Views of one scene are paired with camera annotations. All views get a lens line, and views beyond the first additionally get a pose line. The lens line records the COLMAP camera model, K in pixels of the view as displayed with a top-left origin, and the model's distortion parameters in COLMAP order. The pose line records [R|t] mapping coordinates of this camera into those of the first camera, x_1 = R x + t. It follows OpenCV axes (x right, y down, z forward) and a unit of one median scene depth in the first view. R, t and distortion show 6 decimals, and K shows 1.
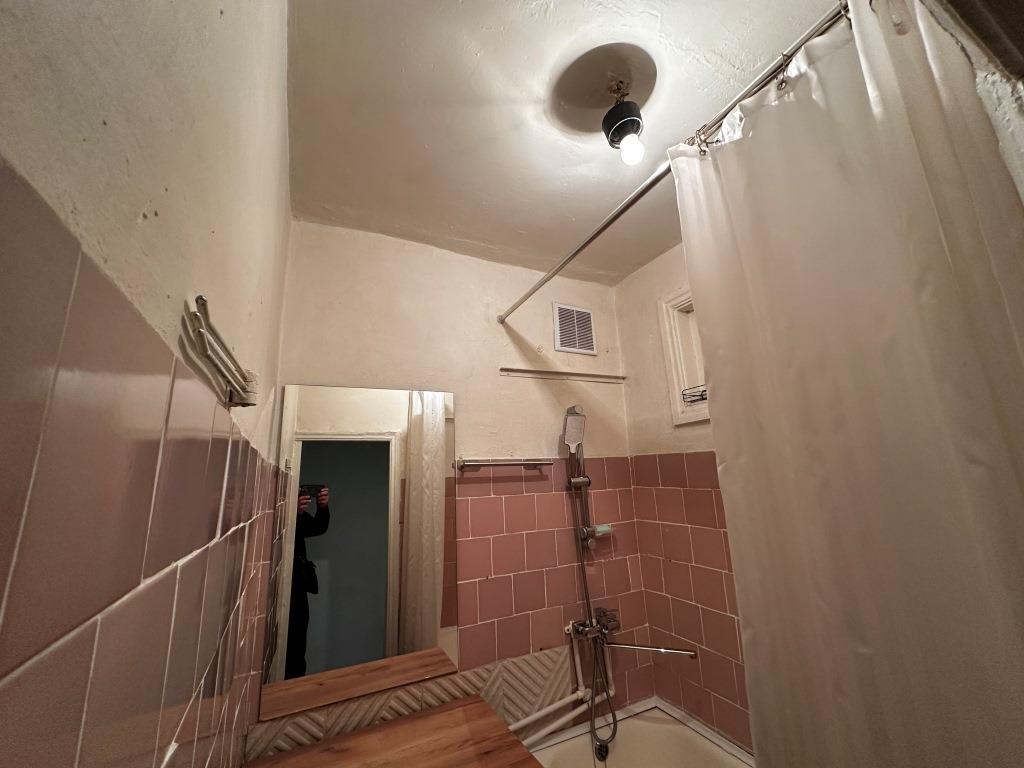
lens RADIAL K [[406.9, 0, 511.1], [0, 406.9, 383.6], [0, 0, 1]] dist [-0.003507, 0.000457]
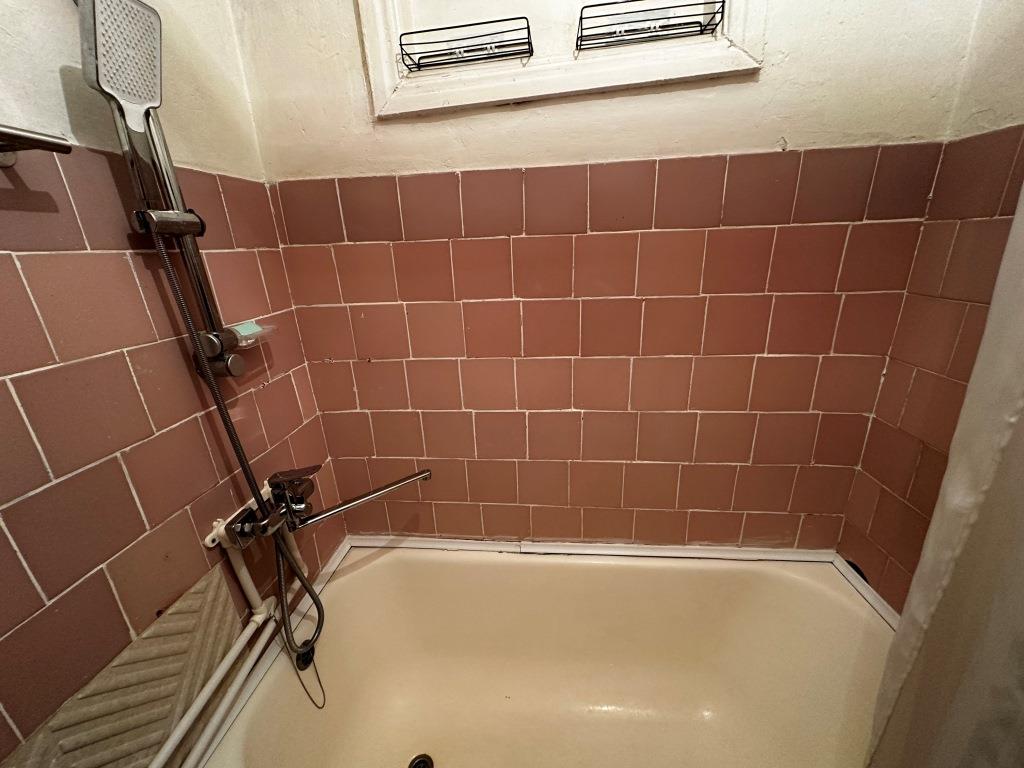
lens RADIAL K [[406.9, 0, 509.7], [0, 406.9, 382.7], [0, 0, 1]] dist [-0.003507, 0.000457]
pose [[0.532353, -0.258781, 0.805998, -0.011693], [-0.156425, 0.905660, 0.394096, 0.183295], [-0.831945, -0.335876, 0.441651, 0.530535]]
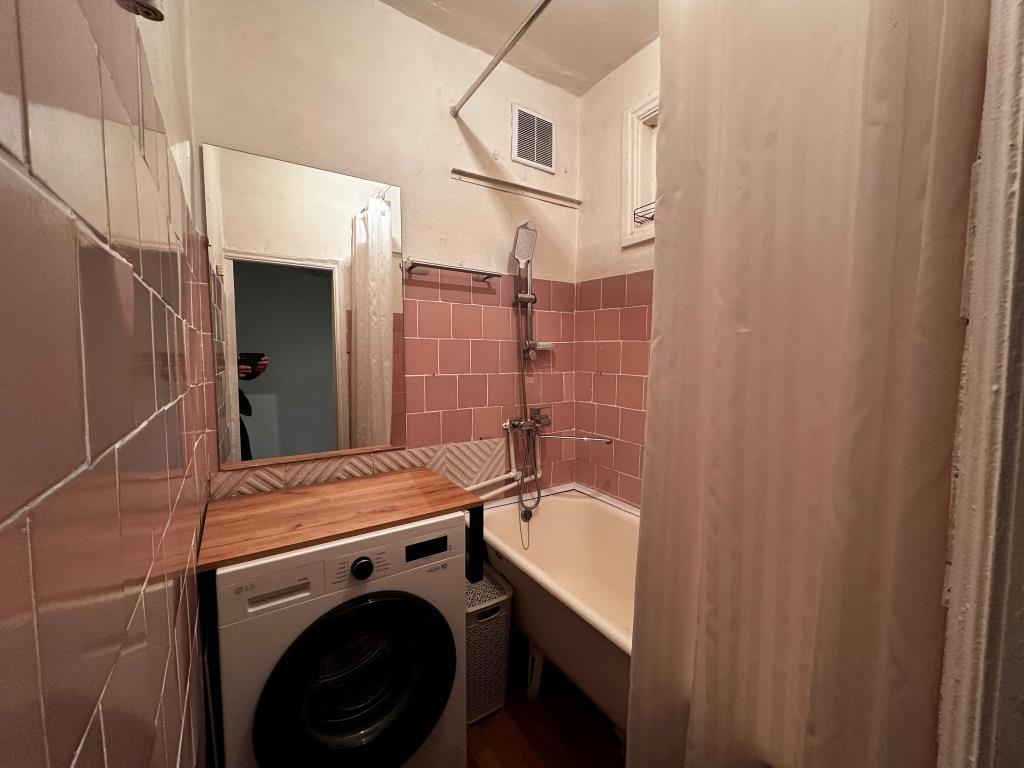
lens RADIAL K [[406.9, 0, 510.8], [0, 406.9, 383.0], [0, 0, 1]] dist [-0.003507, 0.000457]
pose [[0.991548, 0.034424, 0.125091, 0.008514], [-0.069050, 0.956284, 0.284170, 0.161515], [-0.109840, -0.290405, 0.950579, -0.041348]]
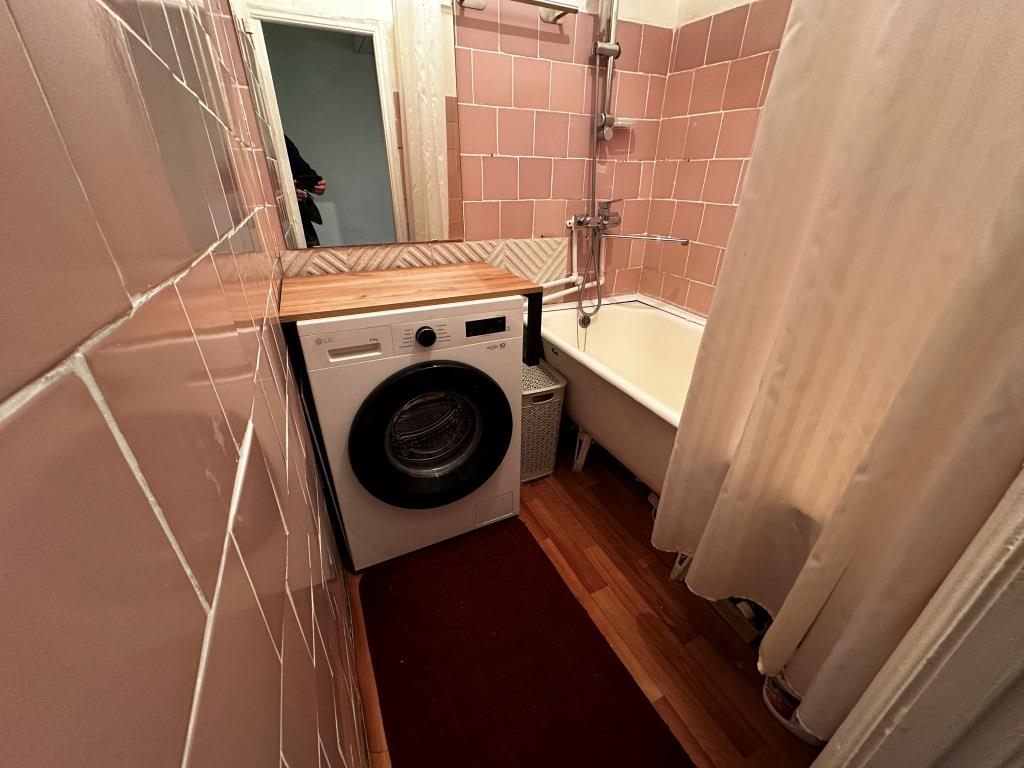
lens RADIAL K [[406.9, 0, 511.1], [0, 406.9, 382.6], [0, 0, 1]] dist [-0.003507, 0.000457]
pose [[0.998624, 0.052434, 0.001237, 0.010845], [-0.041173, 0.769093, 0.637810, 0.251722], [0.032492, -0.636983, 0.770193, -0.055699]]
